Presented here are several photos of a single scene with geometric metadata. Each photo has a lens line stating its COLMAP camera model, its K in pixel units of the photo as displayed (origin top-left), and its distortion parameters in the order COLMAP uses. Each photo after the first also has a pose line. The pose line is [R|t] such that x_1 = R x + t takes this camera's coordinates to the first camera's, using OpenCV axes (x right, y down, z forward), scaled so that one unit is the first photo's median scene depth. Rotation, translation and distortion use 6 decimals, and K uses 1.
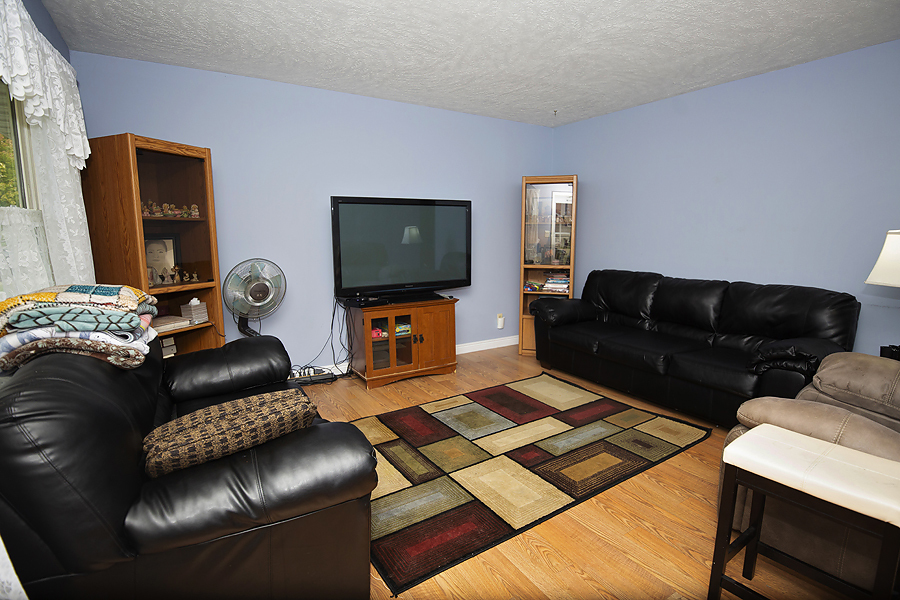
lens RADIAL K [[444.2, 0, 450.0], [0, 444.2, 300.0], [0, 0, 1]] dist [-0.033710, -0.000239]
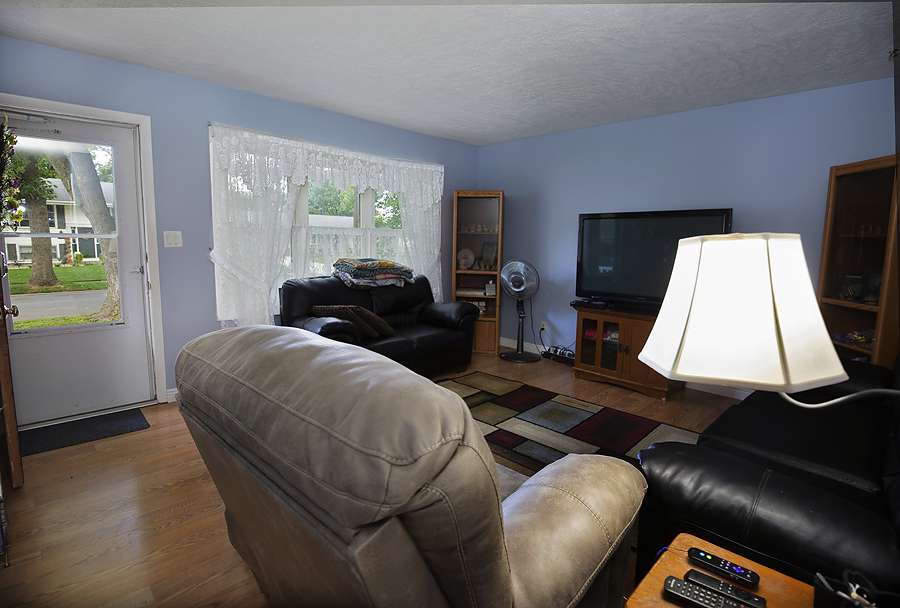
lens RADIAL K [[434.8, 0, 451.8], [0, 434.8, 290.8], [0, 0, 1]] dist [-0.000053, 0.000035]
pose [[0.239094, 0.116288, -0.964008, 0.835677], [-0.168947, 0.982641, 0.076634, -0.056933], [0.956186, 0.144544, 0.254590, 0.379652]]
